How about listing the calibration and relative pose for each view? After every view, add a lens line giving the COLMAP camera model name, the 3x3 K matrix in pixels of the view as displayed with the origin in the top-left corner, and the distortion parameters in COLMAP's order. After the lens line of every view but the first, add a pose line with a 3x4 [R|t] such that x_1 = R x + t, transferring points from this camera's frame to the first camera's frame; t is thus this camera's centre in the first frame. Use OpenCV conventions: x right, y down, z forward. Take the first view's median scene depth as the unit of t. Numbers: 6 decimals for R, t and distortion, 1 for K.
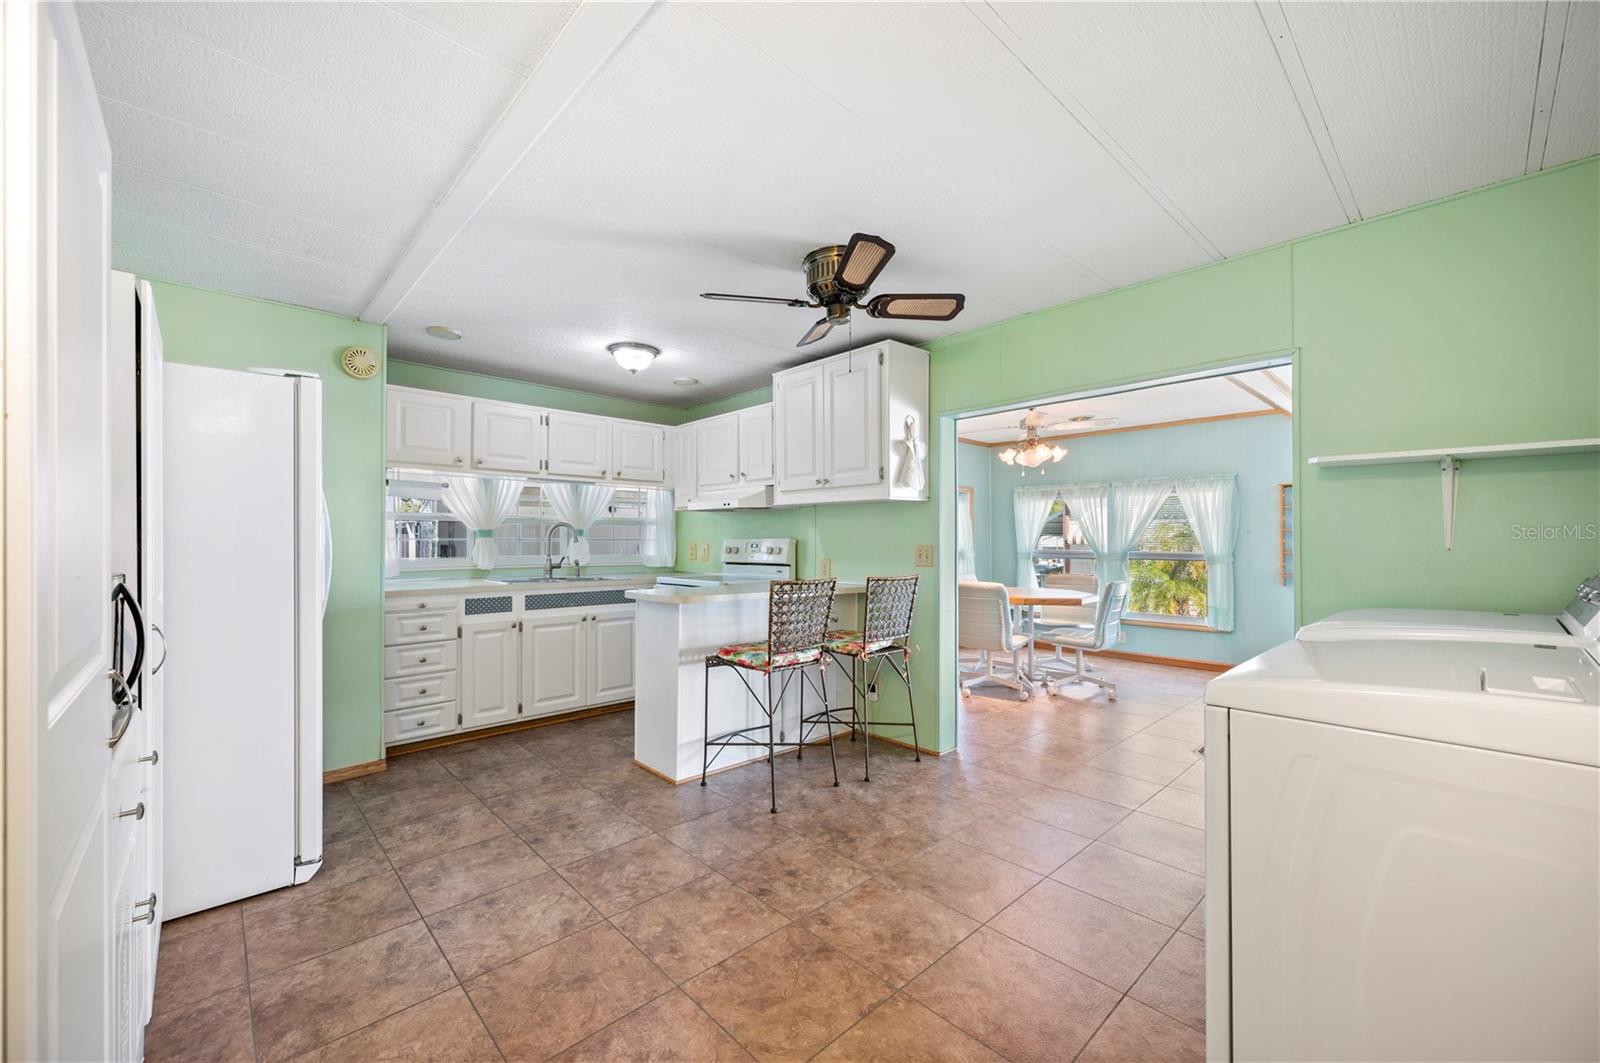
lens RADIAL K [[632.8, 0, 803.2], [0, 632.8, 537.5], [0, 0, 1]] dist [-0.000135, 0.000225]
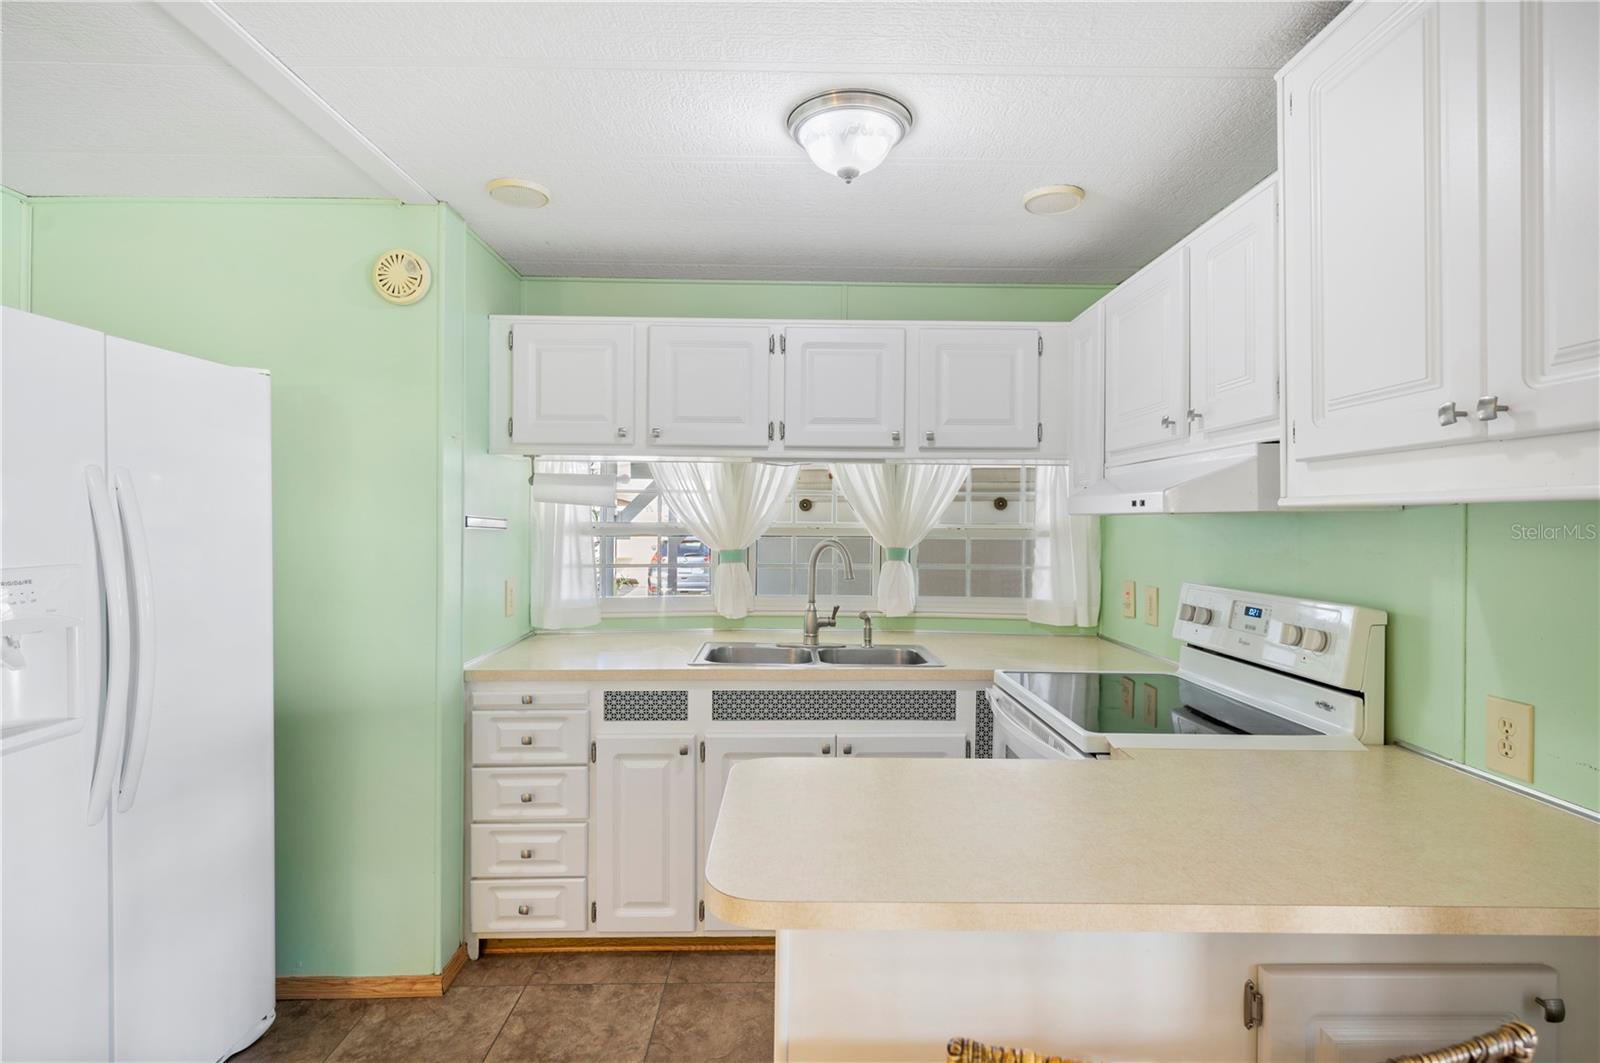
lens RADIAL K [[790.2, 0, 801.0], [0, 790.2, 524.0], [0, 0, 1]] dist [0.000455, 0.000397]
pose [[0.740254, 0.003634, -0.672318, 0.037852], [-0.000457, 0.999988, 0.004902, -0.043392], [0.672327, -0.003321, 0.740247, 0.551808]]
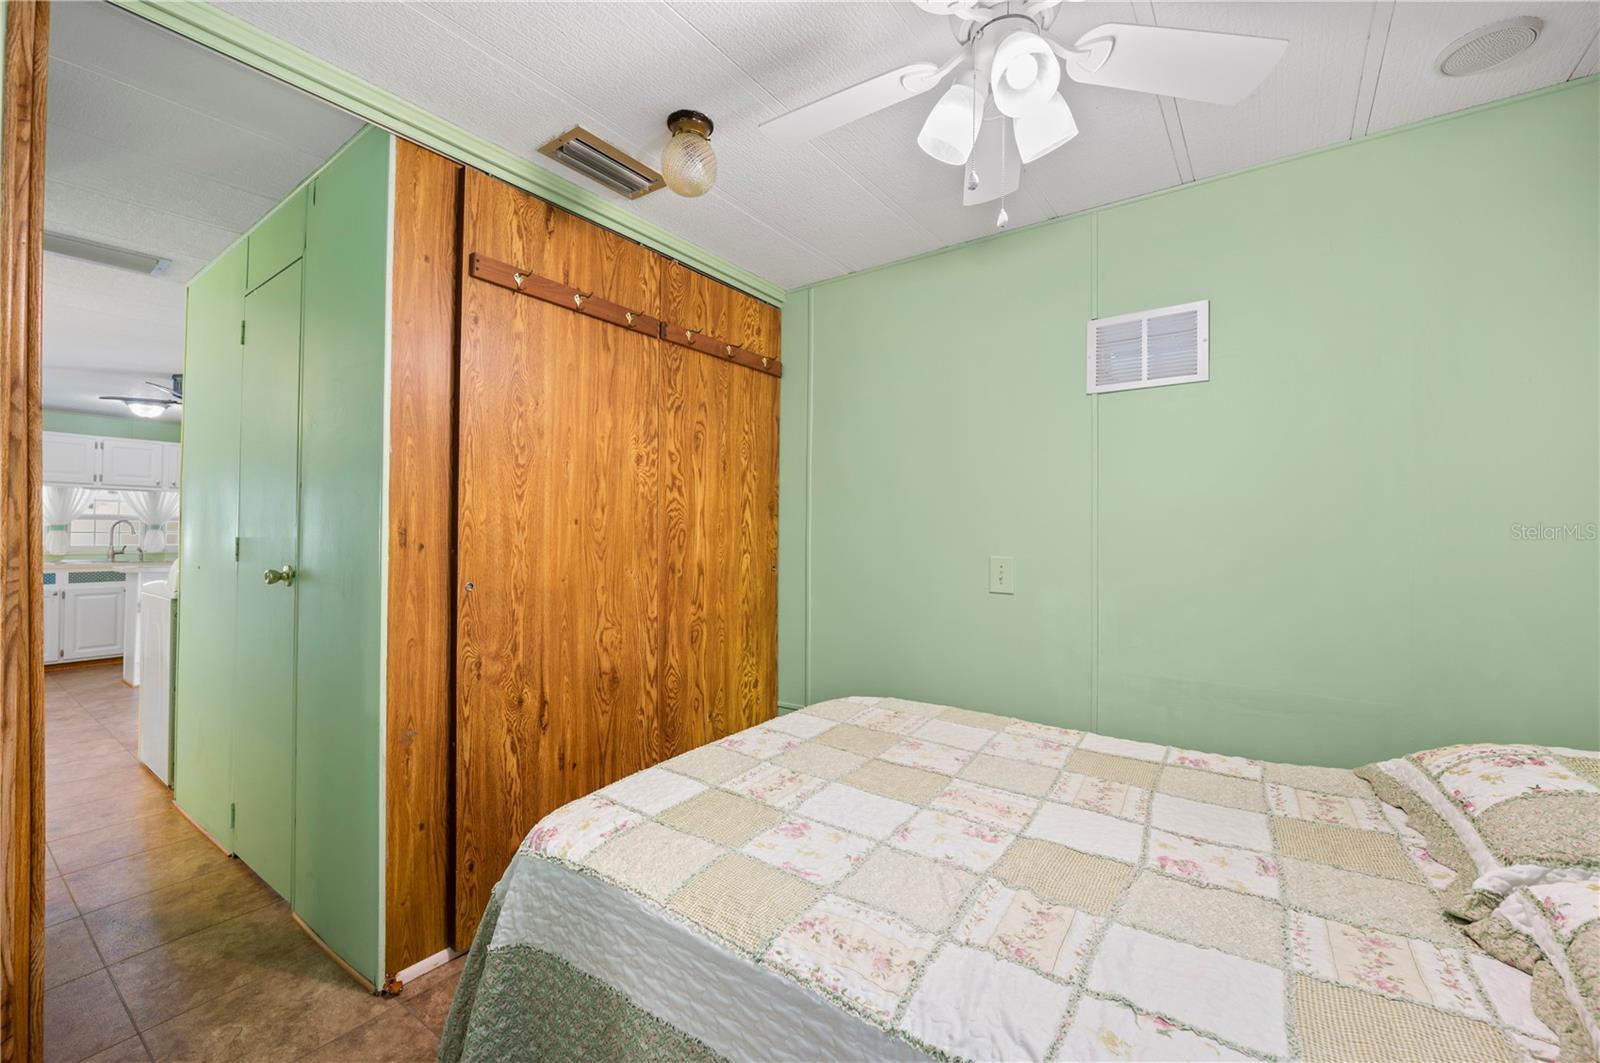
lens RADIAL K [[659.5, 0, 800.0], [0, 659.5, 531.5], [0, 0, 1]] dist [-0.022485, -0.000061]
pose [[0.980297, 0.017671, 0.196739, 0.823350], [-0.017412, 0.999844, -0.003043, -0.022364], [-0.196762, -0.000443, 0.980451, -0.669682]]
